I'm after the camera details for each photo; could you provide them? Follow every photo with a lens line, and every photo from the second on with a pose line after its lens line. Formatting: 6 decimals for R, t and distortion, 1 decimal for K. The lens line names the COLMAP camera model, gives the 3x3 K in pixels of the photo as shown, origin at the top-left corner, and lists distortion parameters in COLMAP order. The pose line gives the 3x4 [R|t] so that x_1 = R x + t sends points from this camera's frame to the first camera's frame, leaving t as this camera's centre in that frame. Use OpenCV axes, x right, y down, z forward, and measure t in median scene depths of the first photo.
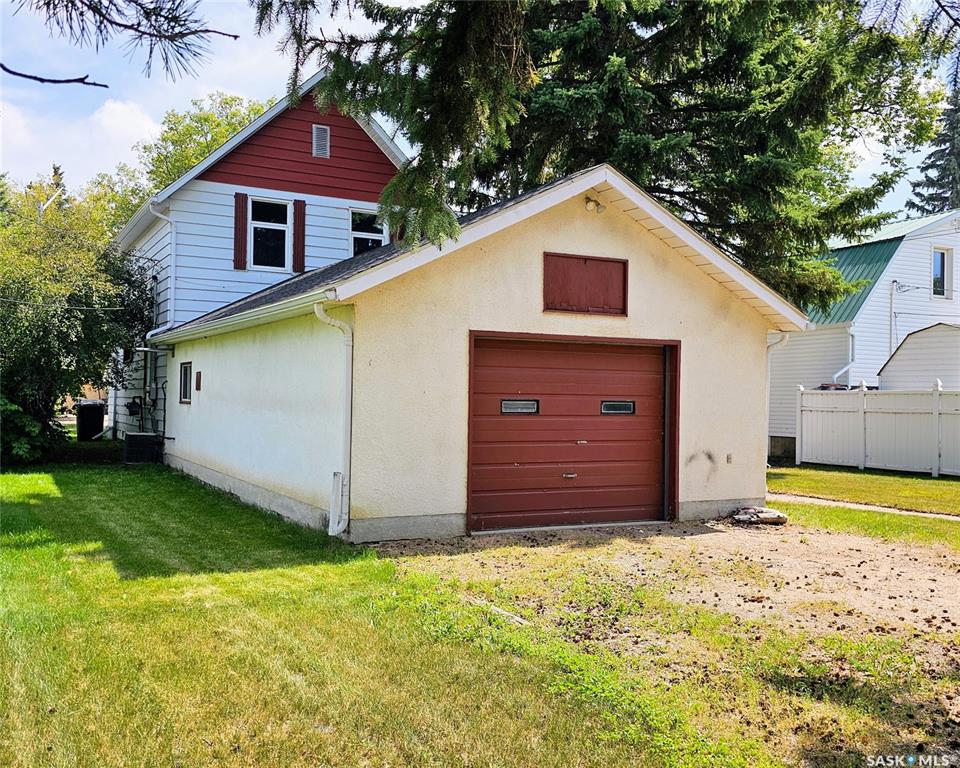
lens RADIAL K [[924.0, 0, 480.0], [0, 924.0, 384.0], [0, 0, 1]] dist [0.063384, -0.001001]
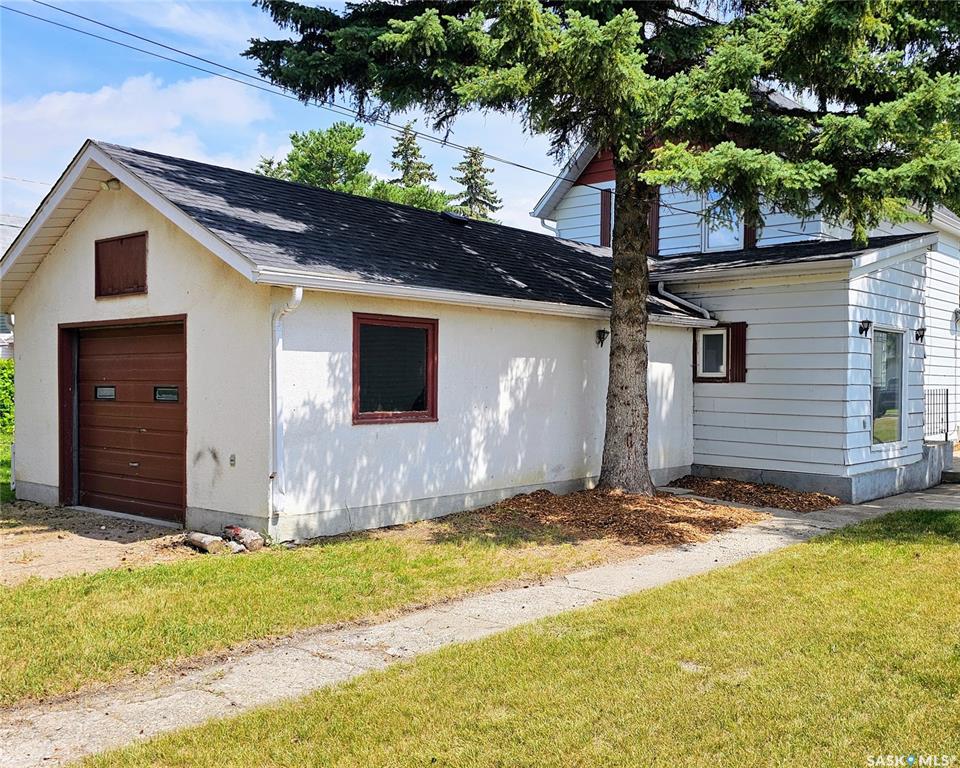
lens RADIAL K [[924.0, 0, 480.0], [0, 924.0, 384.0], [0, 0, 1]] dist [0.063384, -0.001001]
pose [[0.370415, -0.018961, -0.928673, 1.099358], [0.005269, 0.999818, -0.018312, 0.033729], [0.928851, 0.001890, 0.370448, 0.940839]]
